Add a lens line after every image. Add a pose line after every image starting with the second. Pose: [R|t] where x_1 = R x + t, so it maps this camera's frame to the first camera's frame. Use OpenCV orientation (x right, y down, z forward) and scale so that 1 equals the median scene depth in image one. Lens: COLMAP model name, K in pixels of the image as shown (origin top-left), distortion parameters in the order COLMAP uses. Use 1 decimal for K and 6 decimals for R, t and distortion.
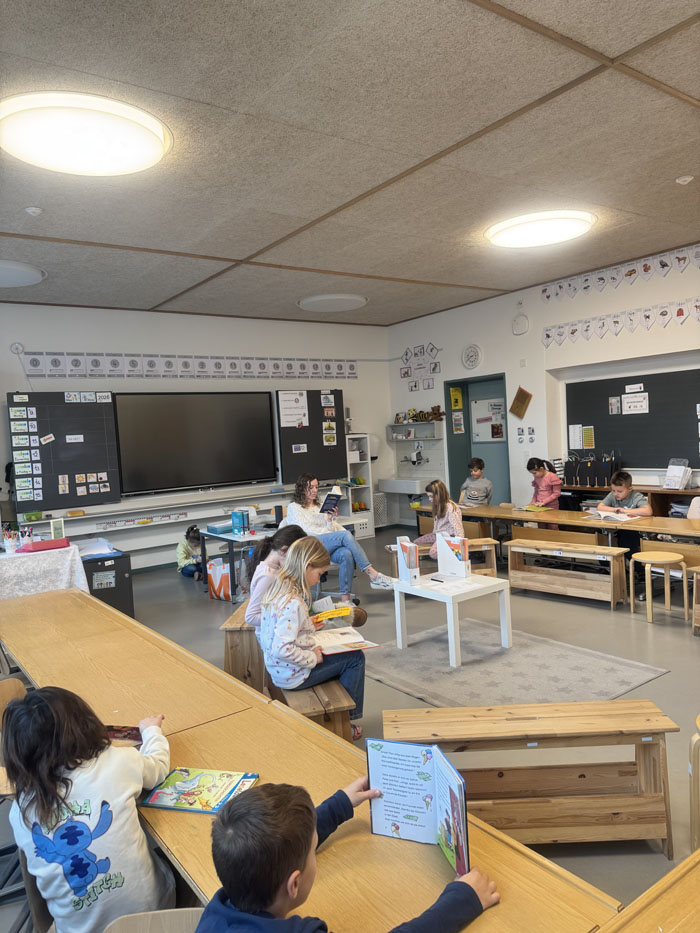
lens RADIAL K [[652.8, 0, 326.1], [0, 652.8, 468.5], [0, 0, 1]] dist [-0.031962, 0.008091]
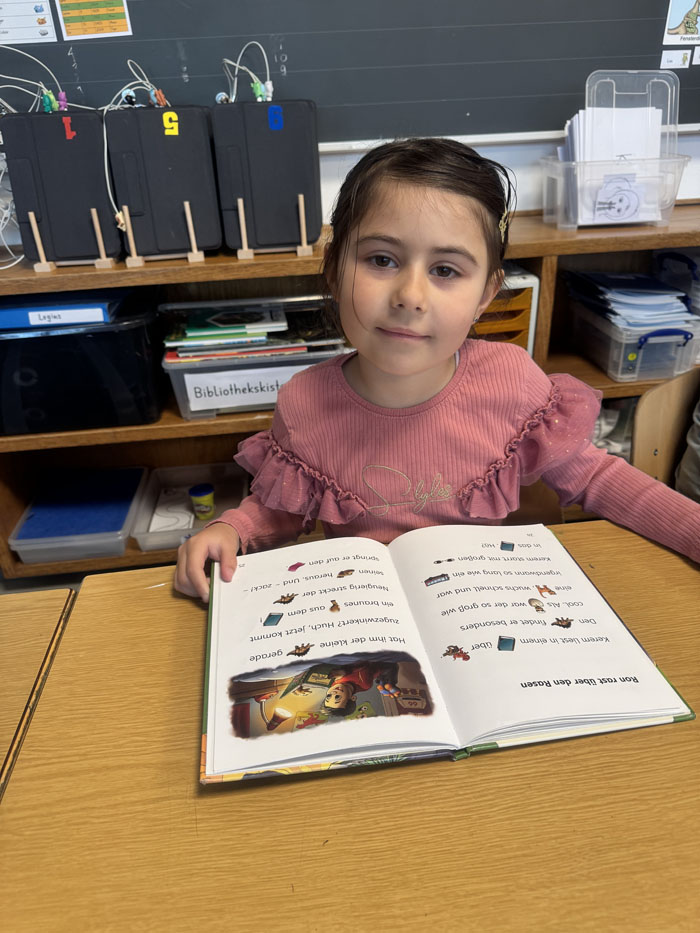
lens RADIAL K [[742.6, 0, 351.3], [0, 742.6, 502.5], [0, 0, 1]] dist [0.007034, -0.010172]
pose [[0.451100, -0.373513, 0.810554, 0.226959], [0.079107, 0.921370, 0.380552, 0.014420], [-0.888961, -0.107546, 0.445177, 0.845007]]
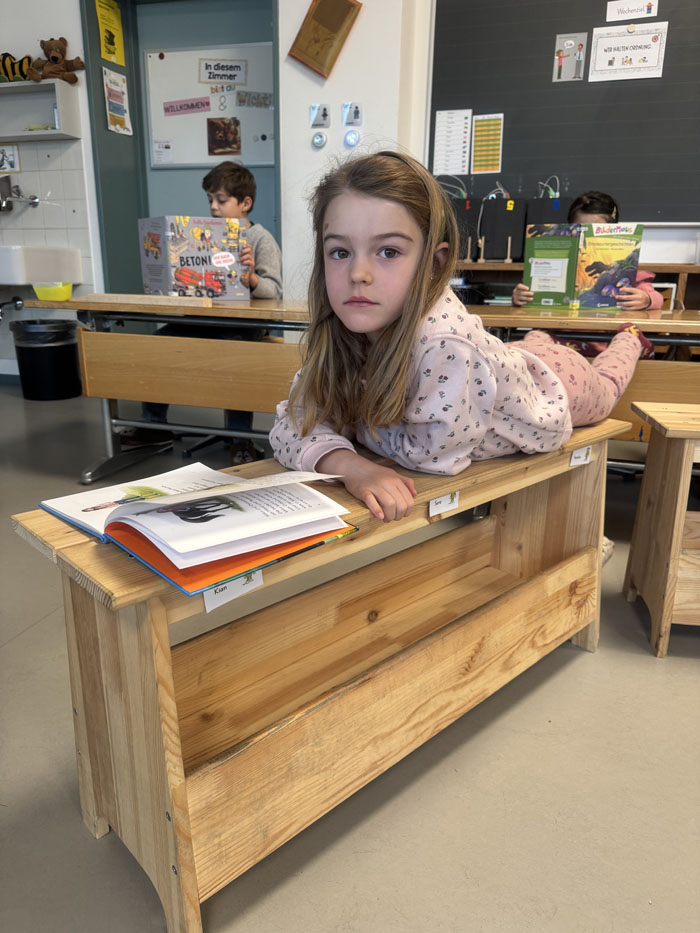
lens RADIAL K [[652.8, 0, 326.1], [0, 652.8, 468.5], [0, 0, 1]] dist [-0.031962, 0.008091]
pose [[0.785574, -0.112865, 0.608387, 0.054382], [-0.021844, 0.977553, 0.209556, 0.069390], [-0.618382, -0.177912, 0.765474, 0.723140]]
